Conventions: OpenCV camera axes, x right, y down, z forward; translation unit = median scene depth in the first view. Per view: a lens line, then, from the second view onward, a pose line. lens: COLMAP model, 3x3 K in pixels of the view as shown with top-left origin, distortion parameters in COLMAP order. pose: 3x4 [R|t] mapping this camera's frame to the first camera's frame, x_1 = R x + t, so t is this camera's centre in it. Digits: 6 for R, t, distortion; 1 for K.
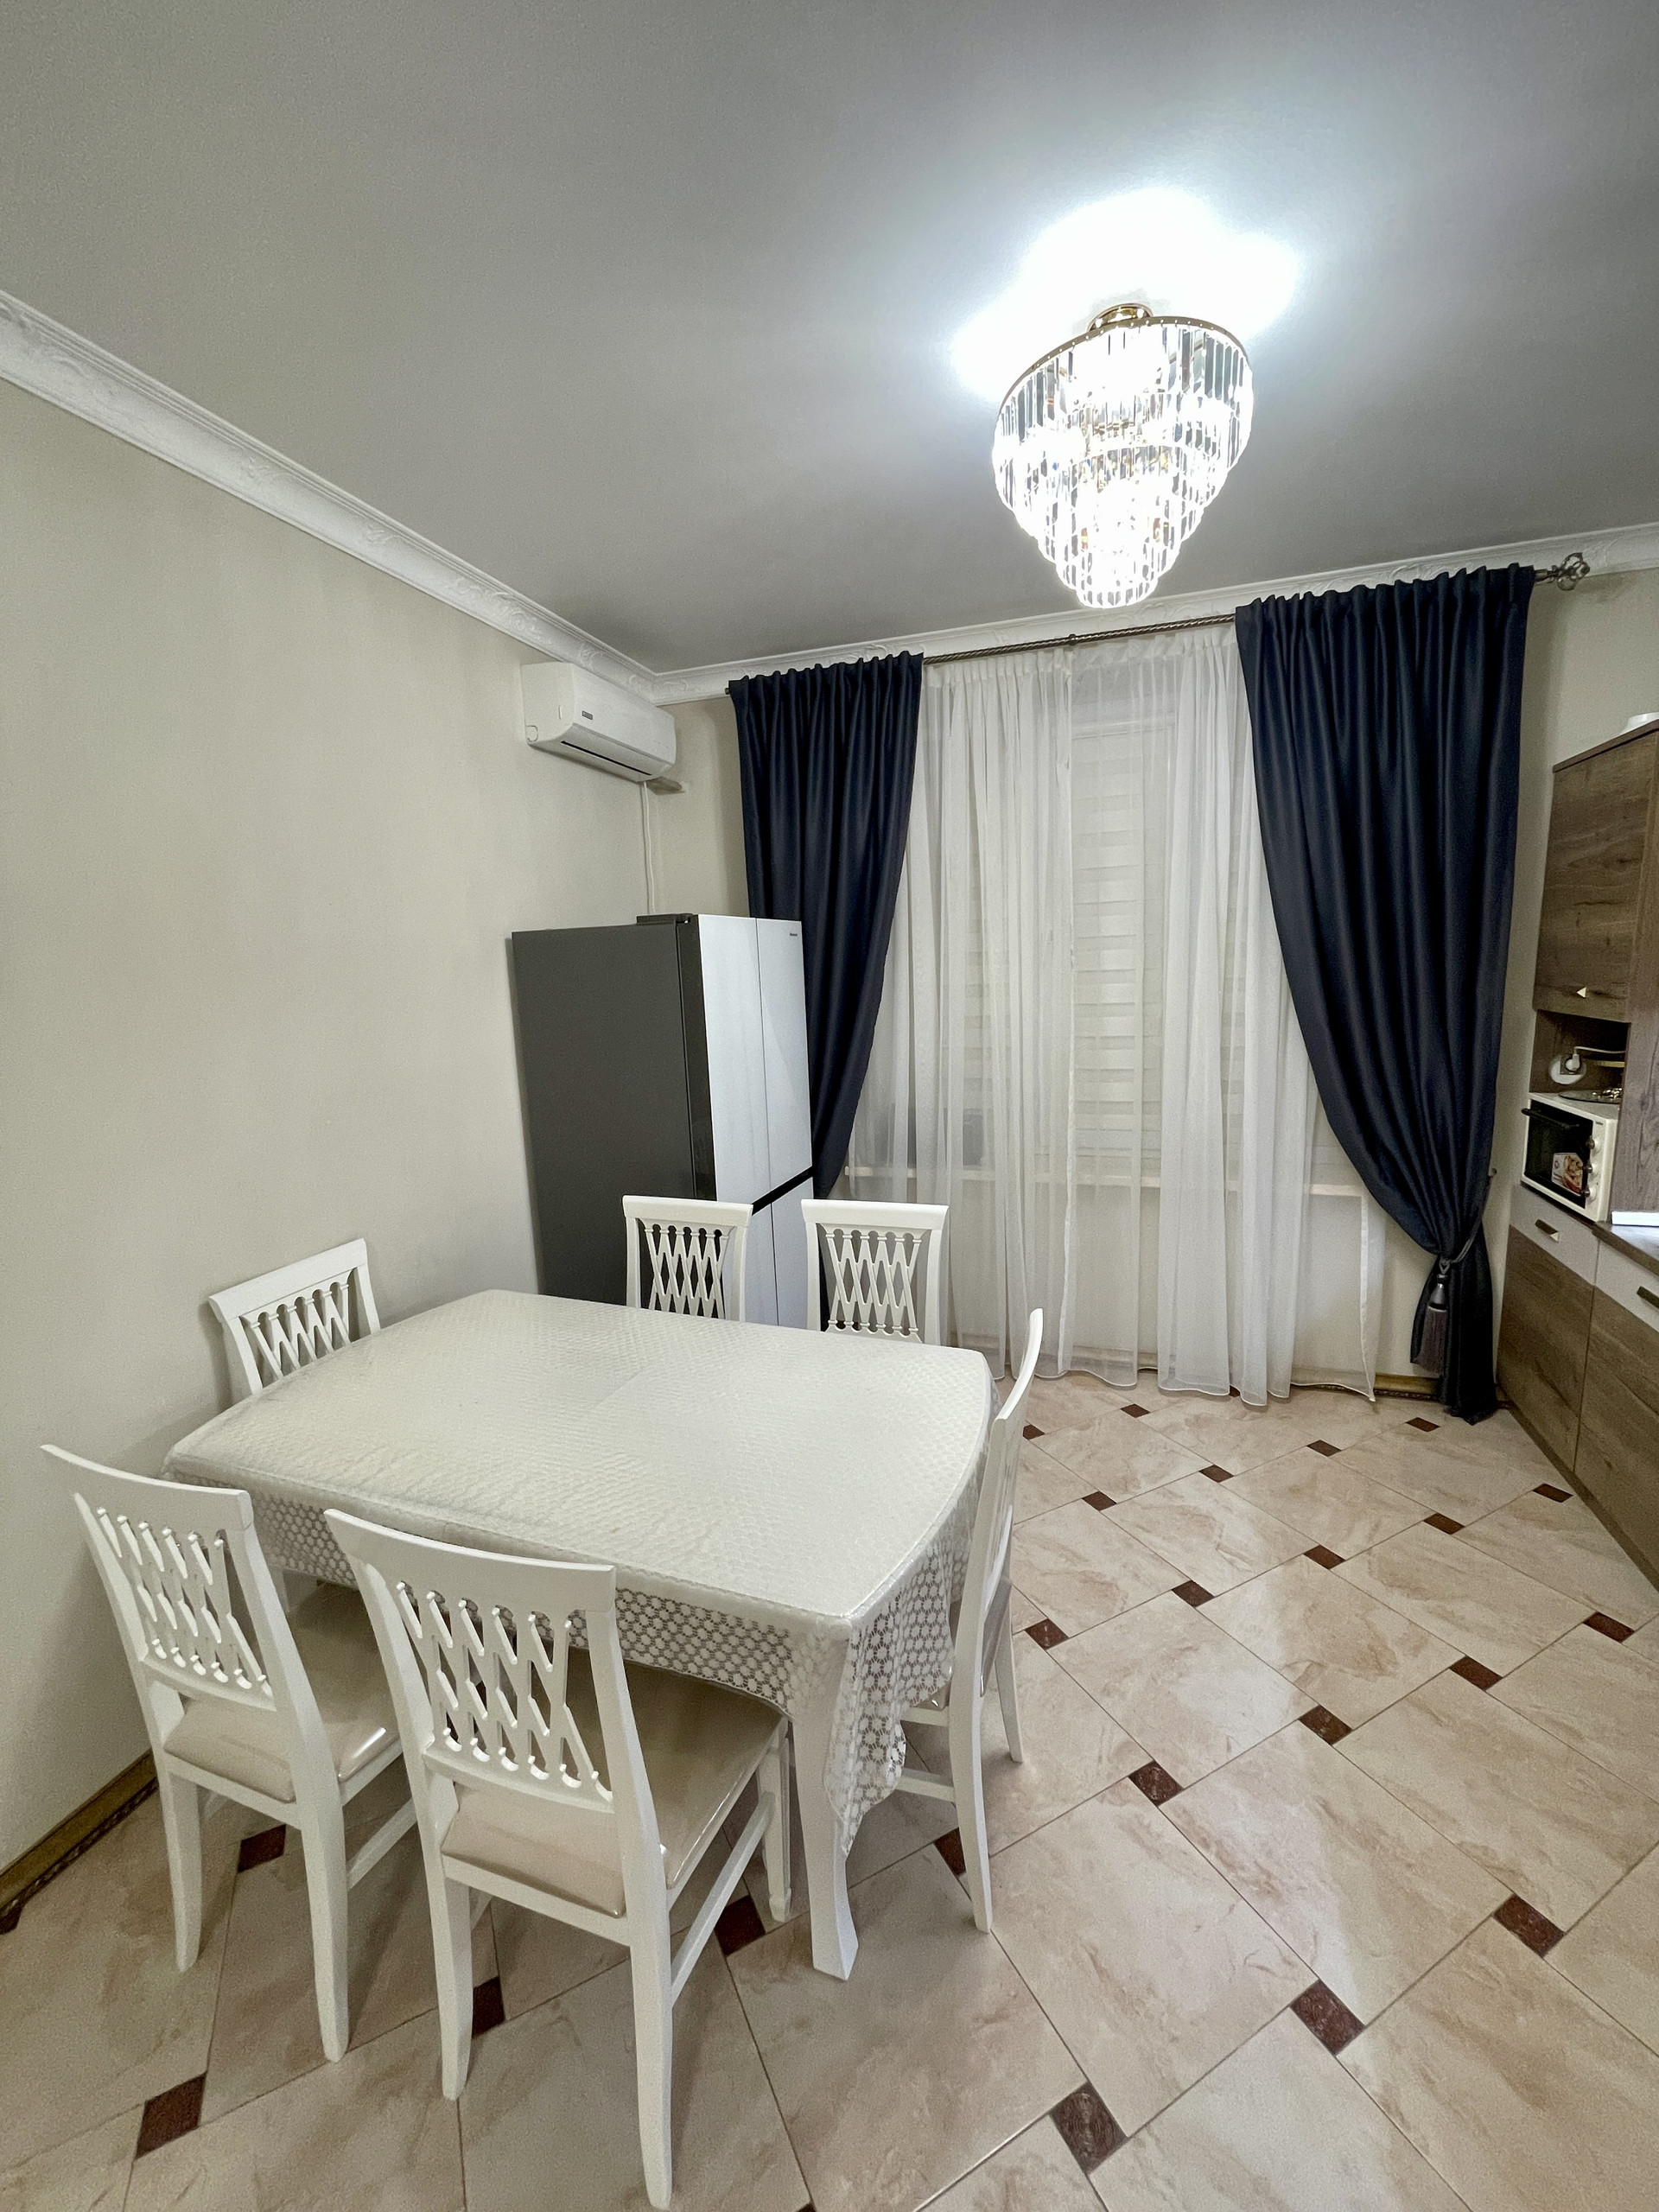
lens RADIAL K [[914.4, 0, 829.5], [0, 914.4, 1106.0], [0, 0, 1]] dist [-0.001294, -0.000096]
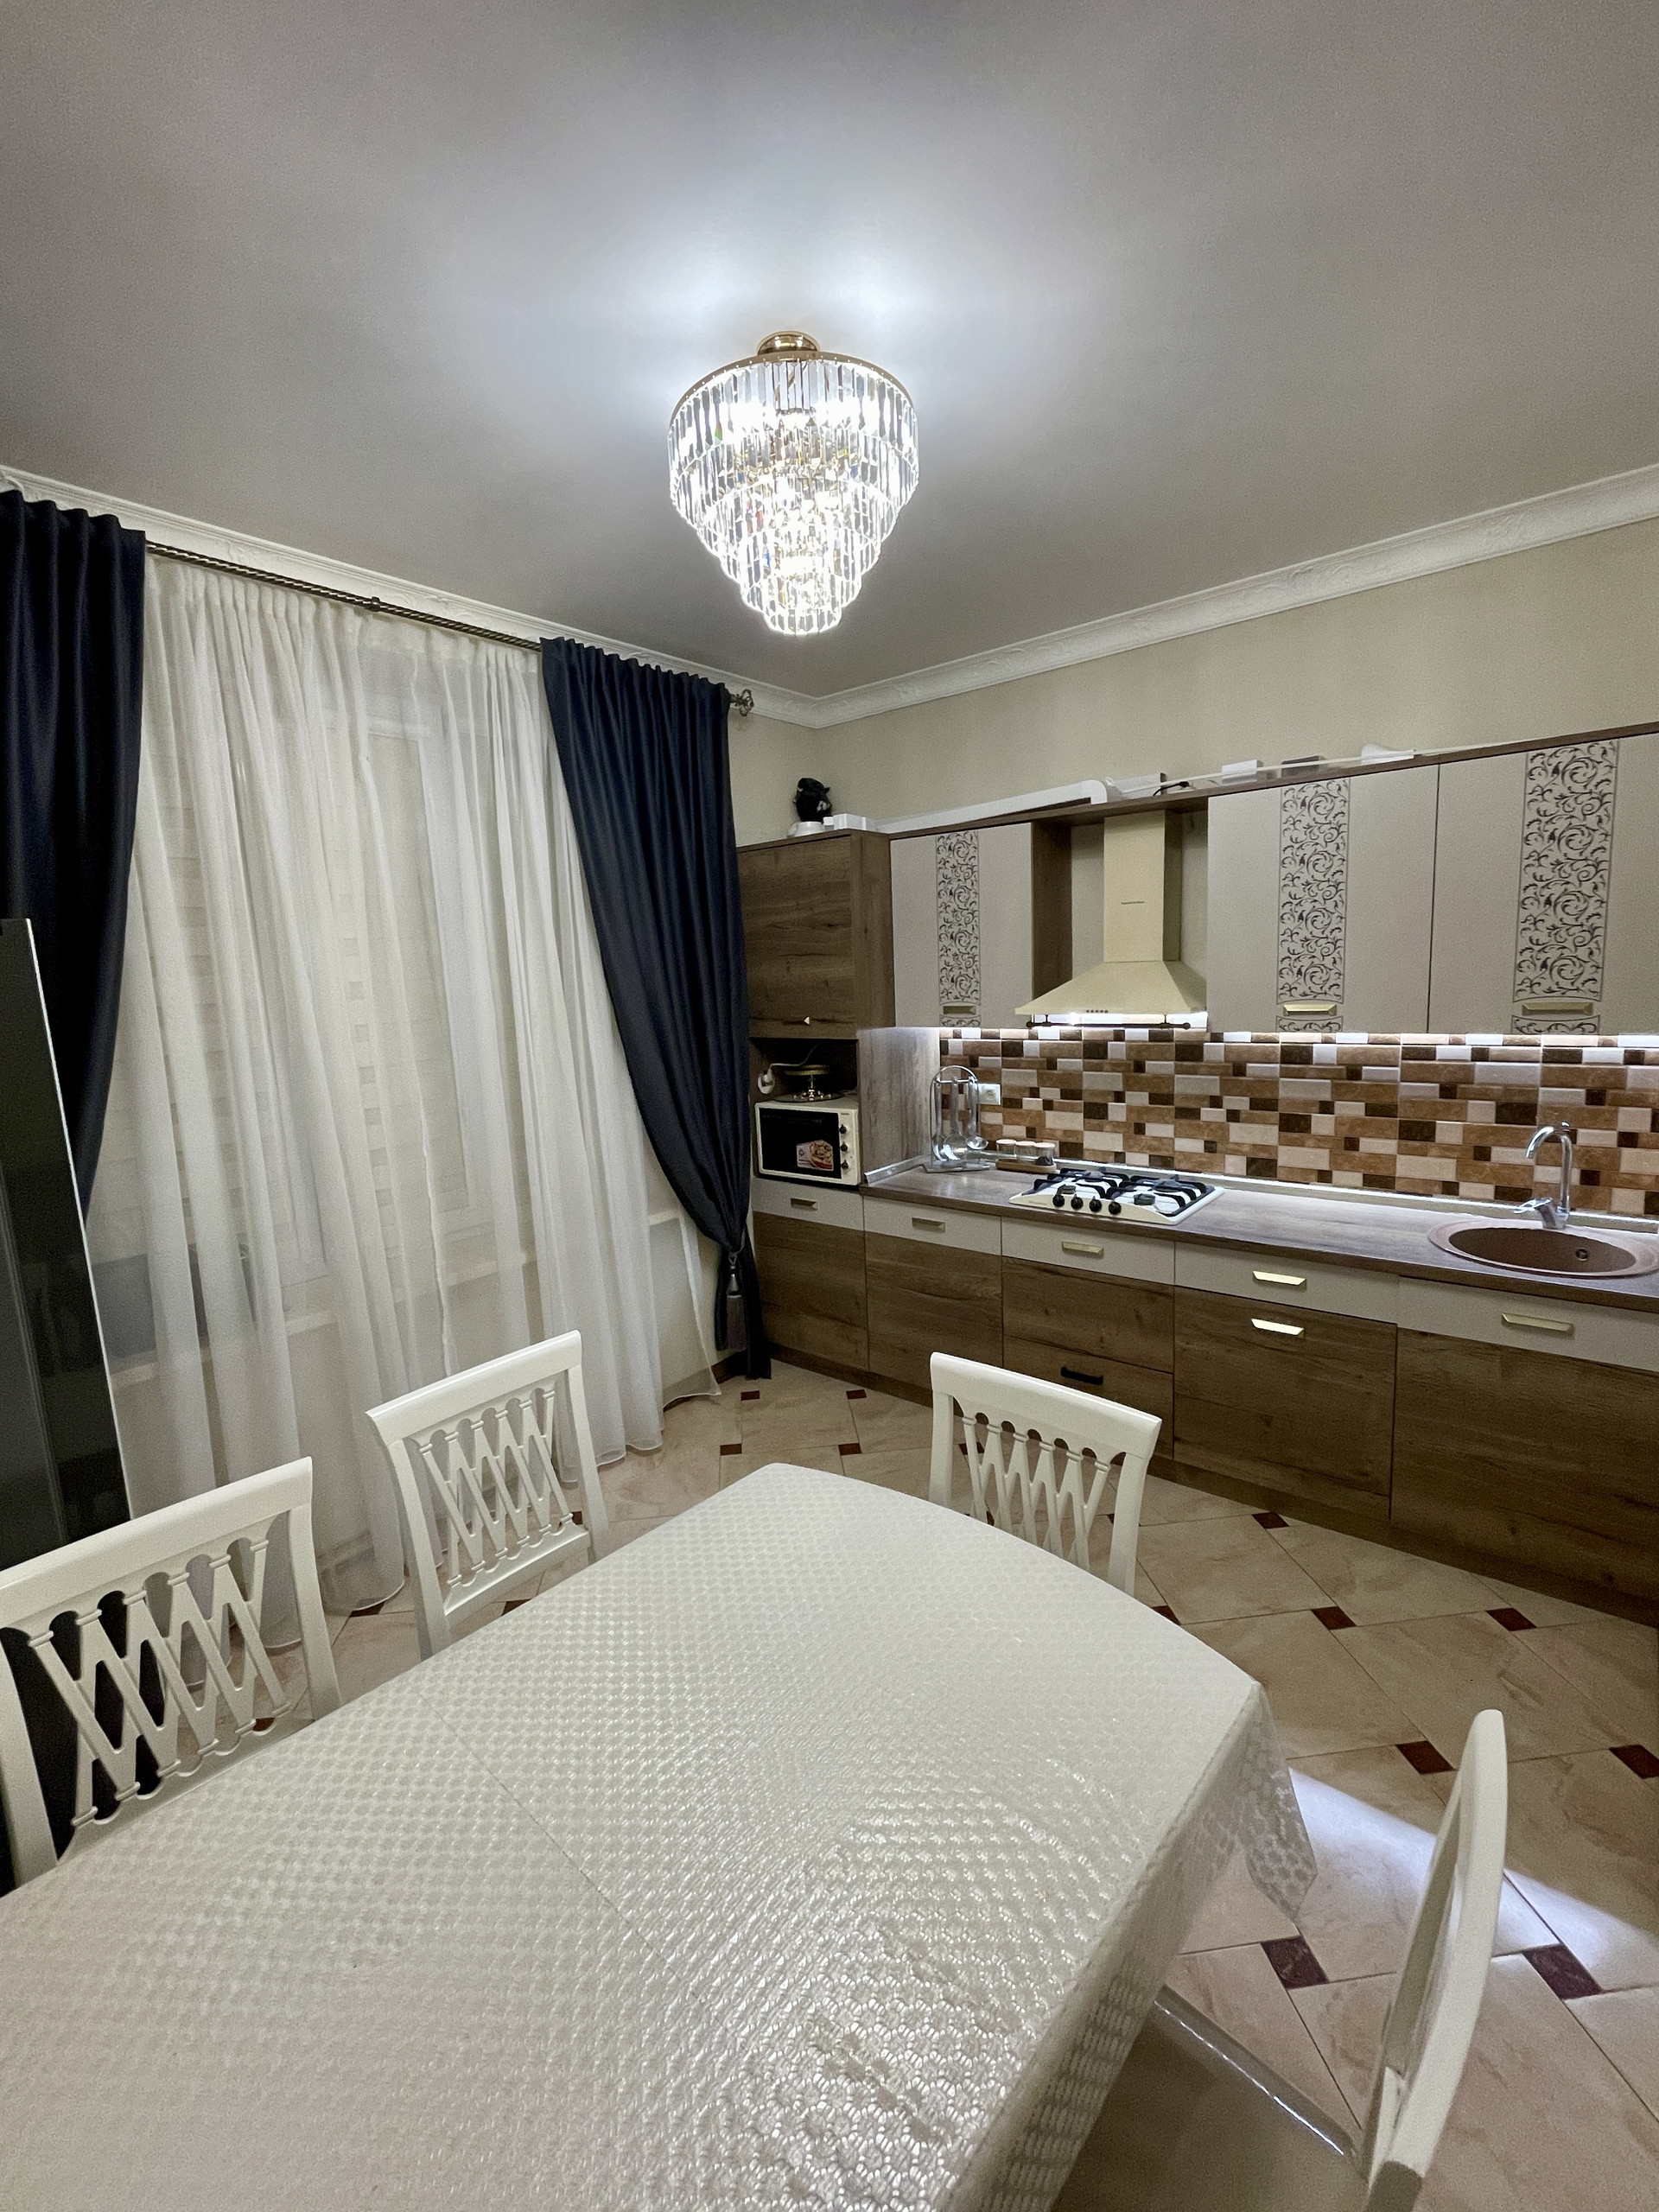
lens RADIAL K [[935.7, 0, 829.5], [0, 935.7, 1106.0], [0, 0, 1]] dist [0.000701, -0.000075]
pose [[0.368110, -0.114913, 0.922654, -0.424434], [0.186373, 0.981313, 0.047862, -0.059170], [-0.910912, 0.154339, 0.382648, 0.448223]]
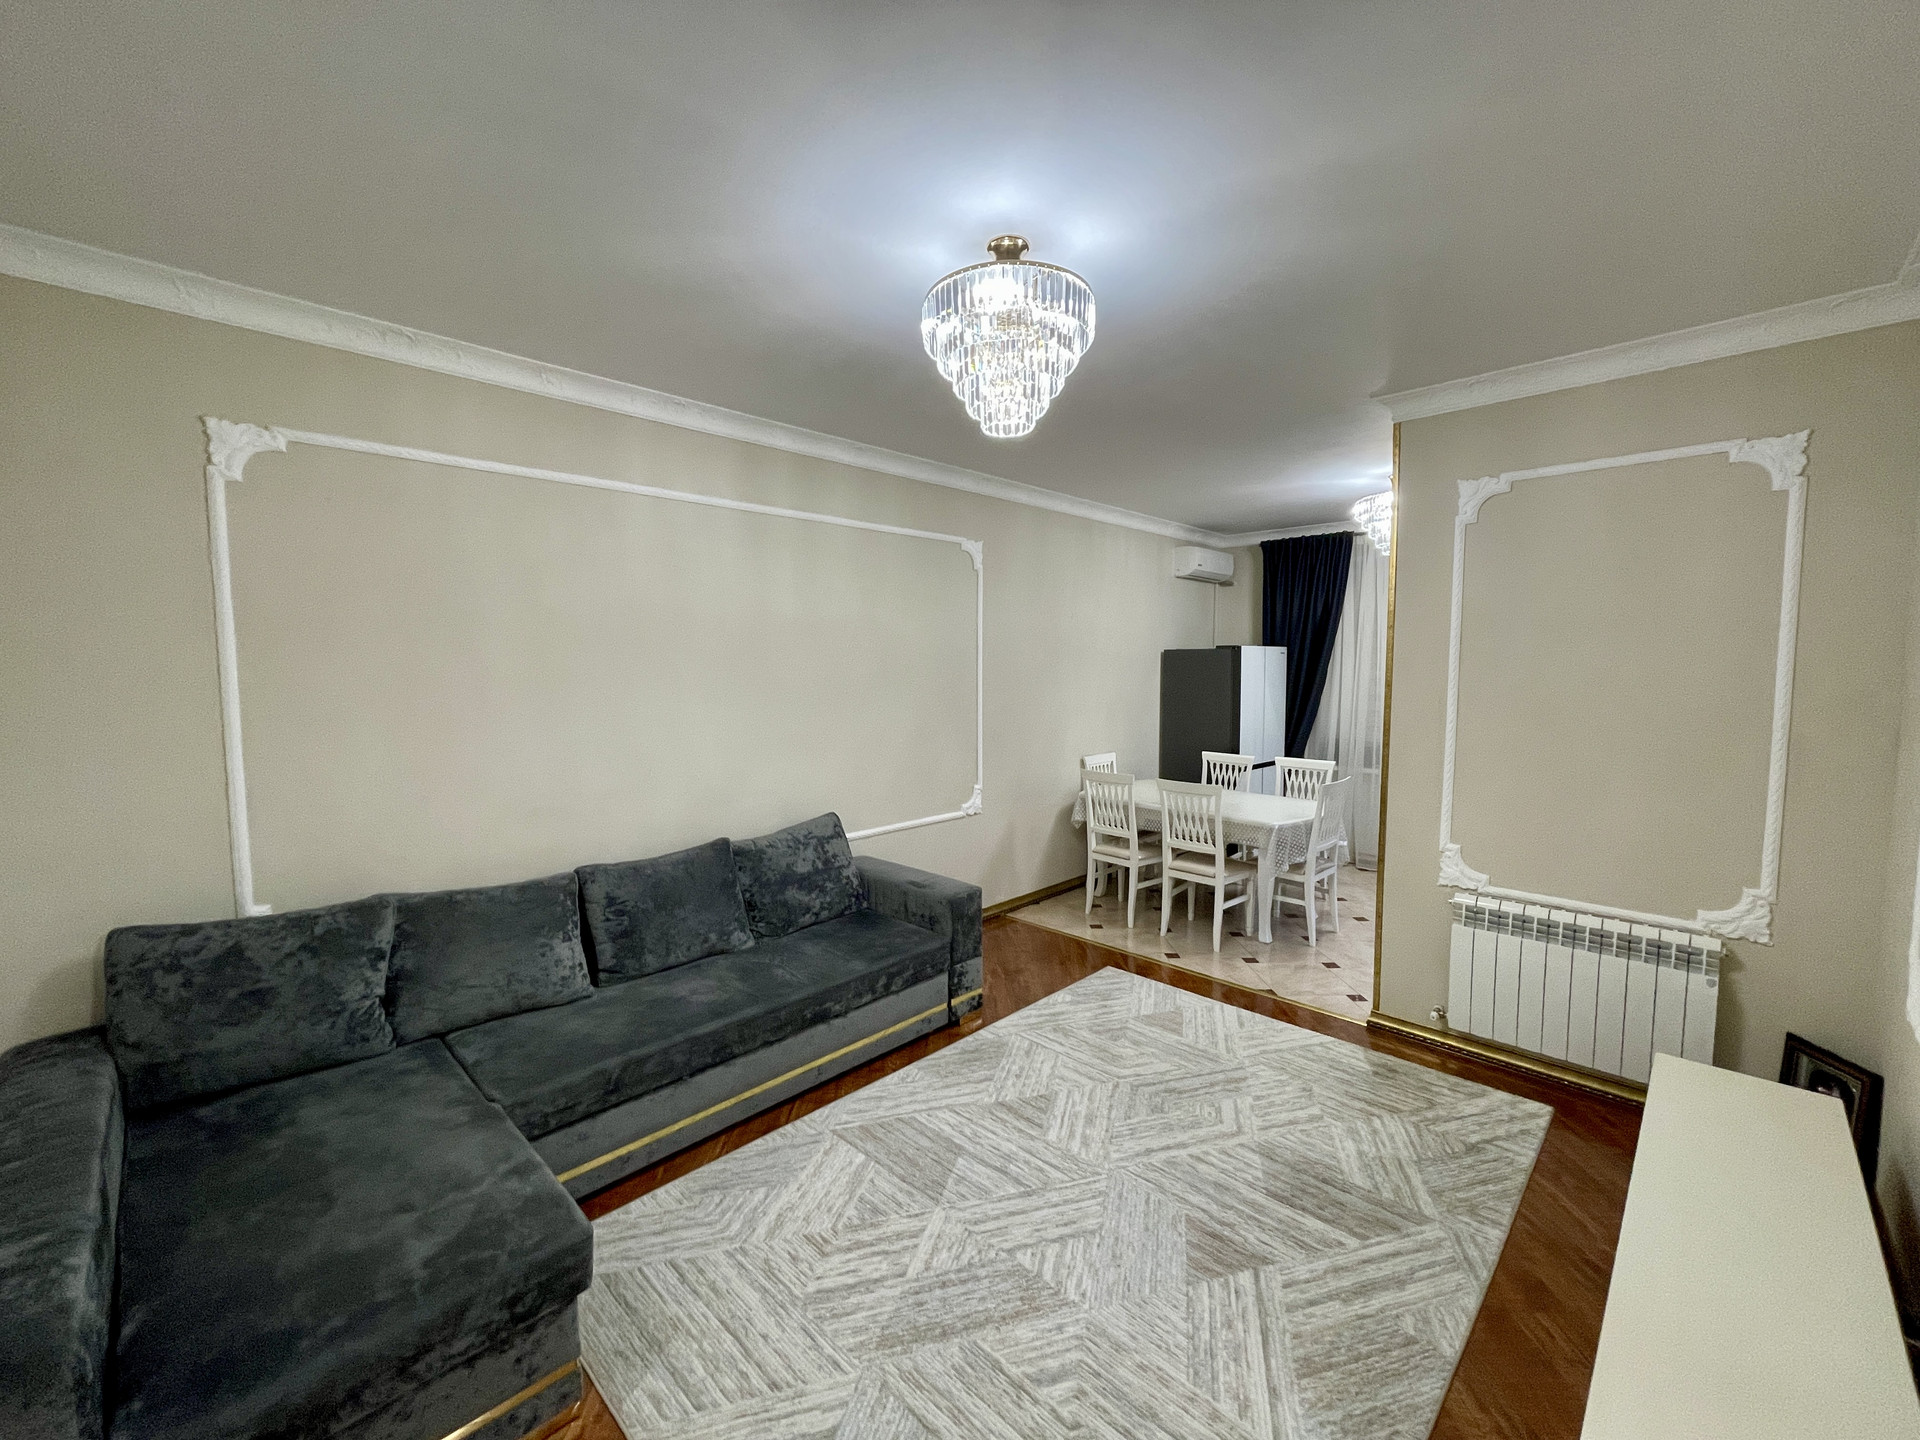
lens RADIAL K [[793.7, 0, 960.0], [0, 793.7, 720.0], [0, 0, 1]] dist [-0.001294, -0.000096]
pose [[0.902563, 0.070257, -0.424787, 0.103905], [-0.102525, 0.993288, -0.053554, 0.197791], [0.418173, 0.091887, 0.903708, -1.316787]]
